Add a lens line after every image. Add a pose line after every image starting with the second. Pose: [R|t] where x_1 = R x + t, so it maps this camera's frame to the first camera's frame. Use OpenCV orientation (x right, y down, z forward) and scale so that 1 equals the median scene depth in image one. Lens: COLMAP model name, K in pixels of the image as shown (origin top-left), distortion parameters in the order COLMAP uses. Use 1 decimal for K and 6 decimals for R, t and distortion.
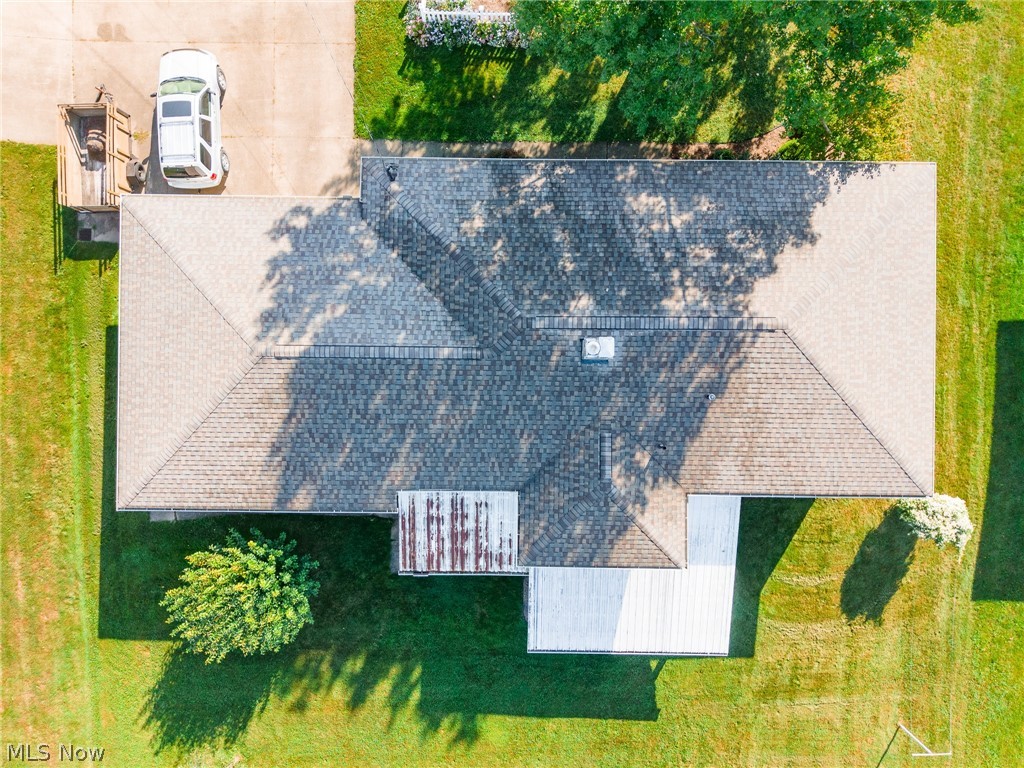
lens RADIAL K [[682.3, 0, 512.0], [0, 682.3, 384.0], [0, 0, 1]] dist [0.037917, -0.036449]
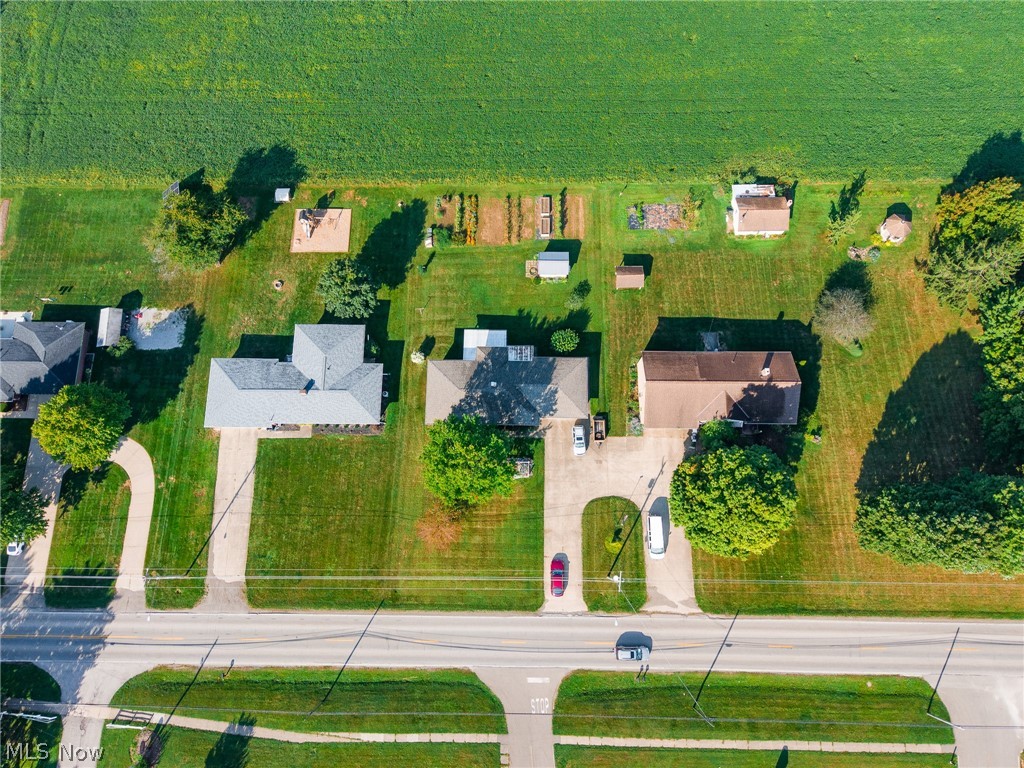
lens RADIAL K [[682.3, 0, 512.0], [0, 682.3, 384.0], [0, 0, 1]] dist [0.037917, -0.036449]
pose [[-0.999946, 0.000531, 0.010341, -0.061958], [0.001838, -0.973723, 0.227728, -1.054001], [0.010190, 0.227734, 0.973670, -3.530334]]
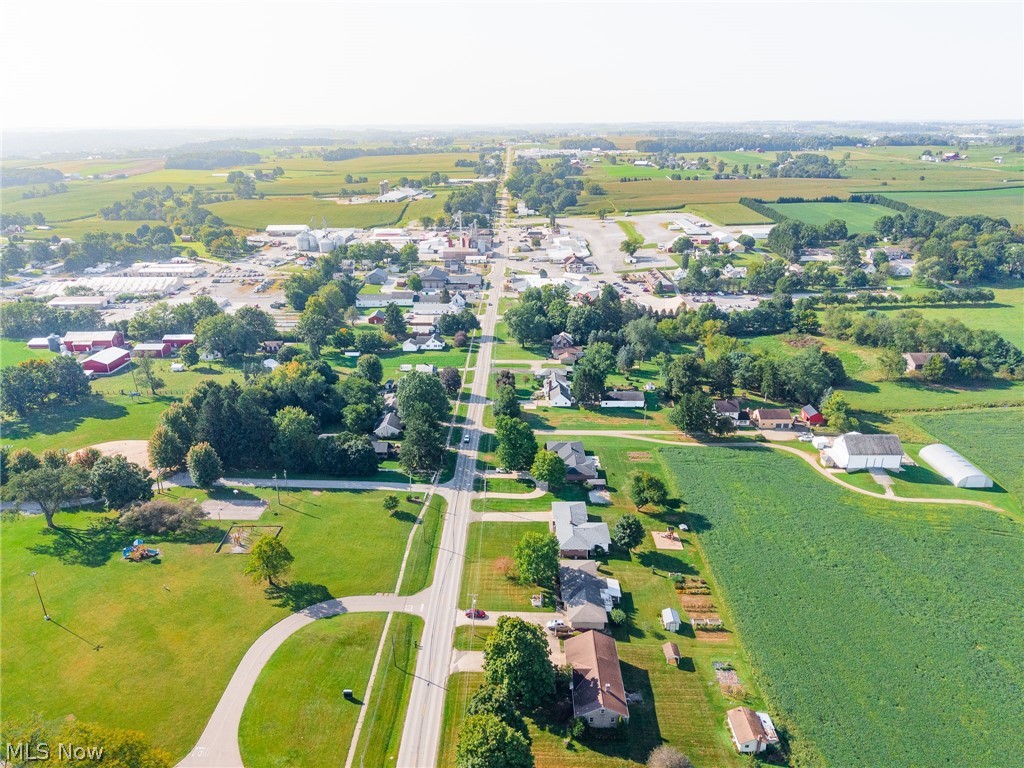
lens RADIAL K [[682.3, 0, 512.0], [0, 682.3, 384.0], [0, 0, 1]] dist [0.037917, -0.036449]
pose [[0.003717, -0.353760, 0.935329, -6.508765], [0.999987, -0.002047, -0.004748, -0.812951], [0.003594, 0.935334, 0.353747, -4.064251]]
